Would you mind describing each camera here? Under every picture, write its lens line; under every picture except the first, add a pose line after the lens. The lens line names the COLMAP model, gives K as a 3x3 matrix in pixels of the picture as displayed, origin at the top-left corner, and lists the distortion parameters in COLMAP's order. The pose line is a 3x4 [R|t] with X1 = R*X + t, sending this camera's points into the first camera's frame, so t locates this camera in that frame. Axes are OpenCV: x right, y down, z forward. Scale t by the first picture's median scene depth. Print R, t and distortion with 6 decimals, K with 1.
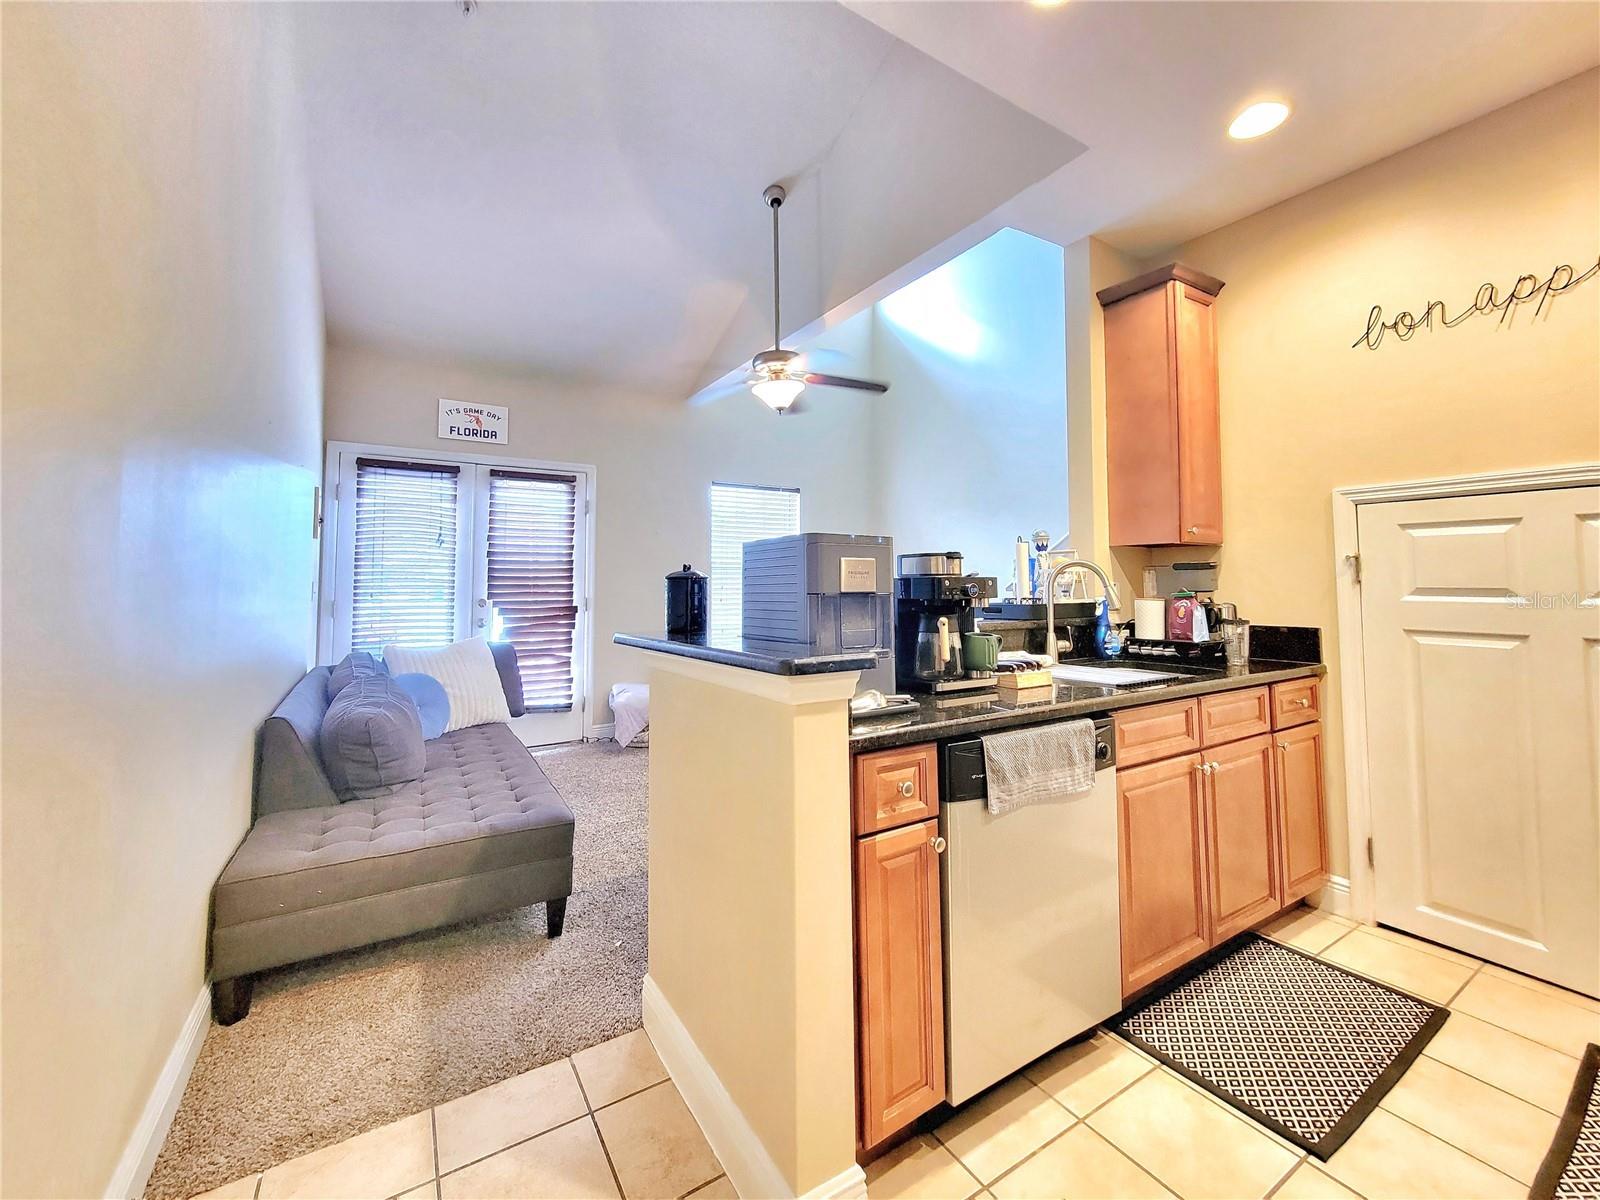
lens RADIAL K [[650.1, 0, 803.6], [0, 650.1, 549.0], [0, 0, 1]] dist [0.000001, 0.000807]
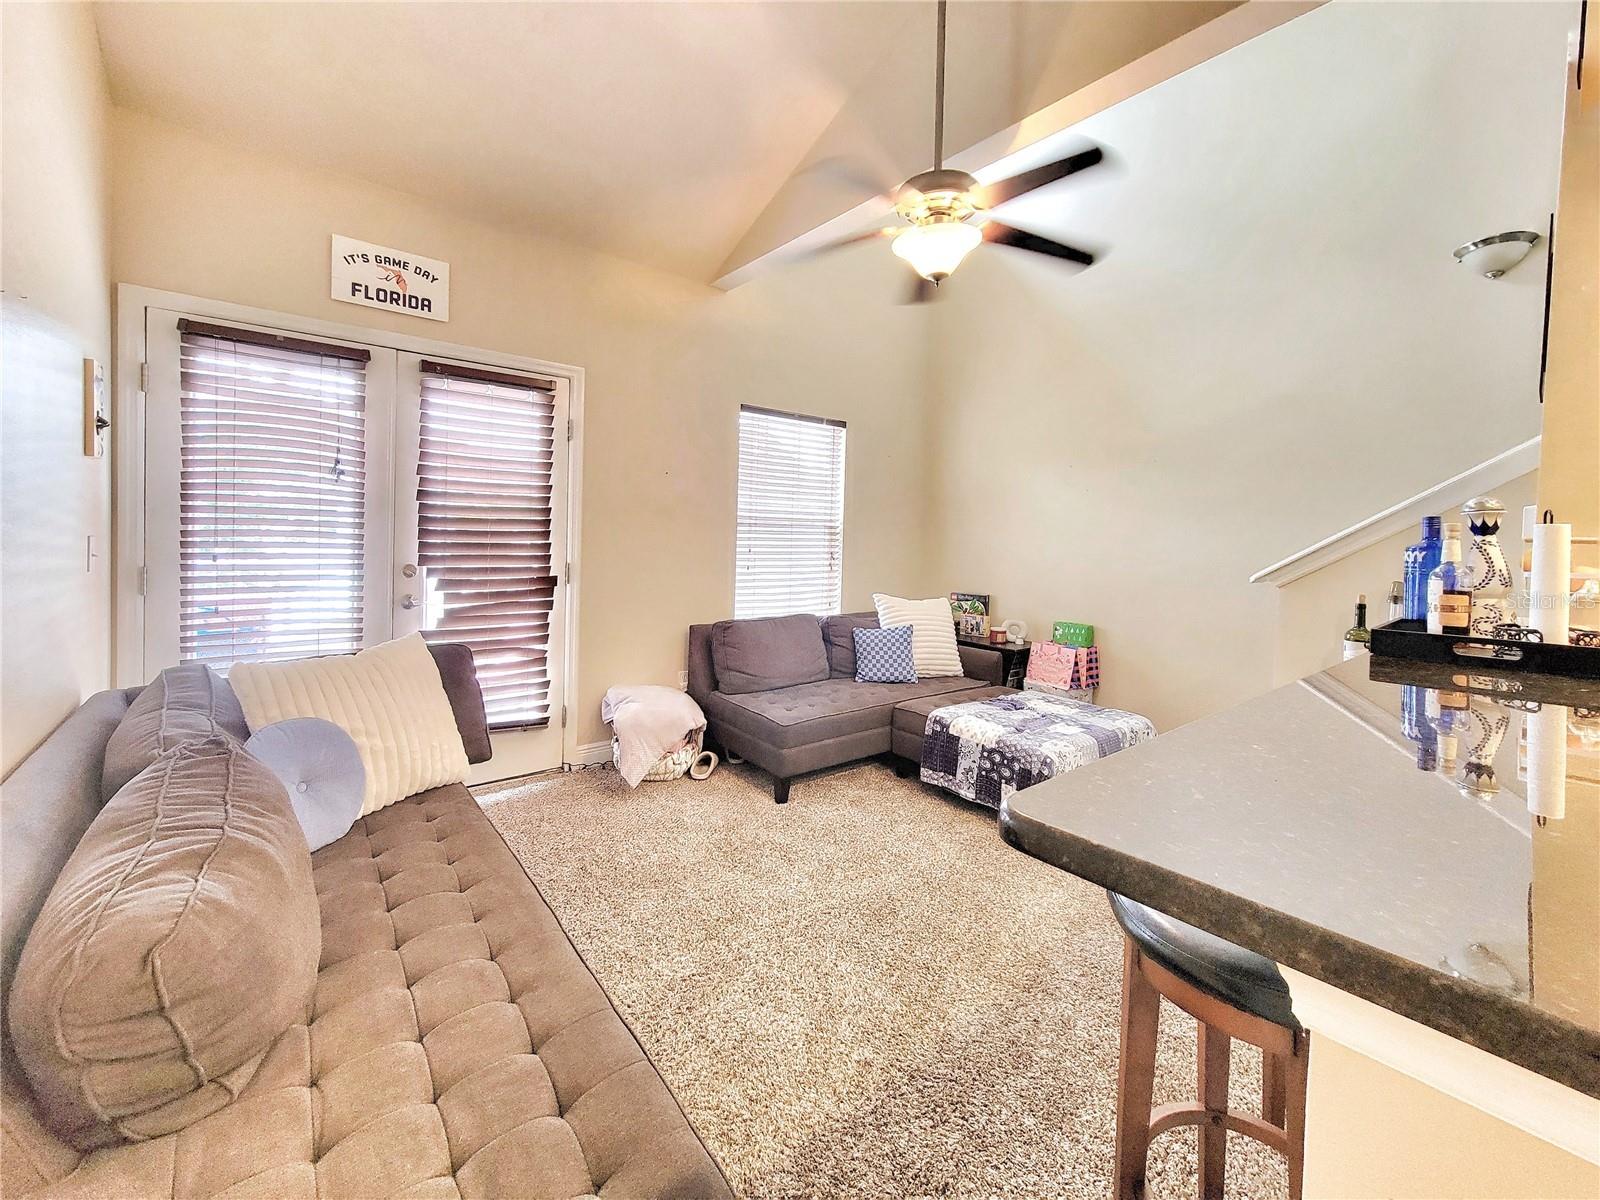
lens RADIAL K [[650.1, 0, 804.3], [0, 650.1, 547.6], [0, 0, 1]] dist [0.000001, 0.000807]
pose [[0.992251, 0.027980, 0.121057, -0.232080], [-0.037299, 0.996455, 0.075409, -0.003355], [-0.118518, -0.079340, 0.989777, 0.399585]]
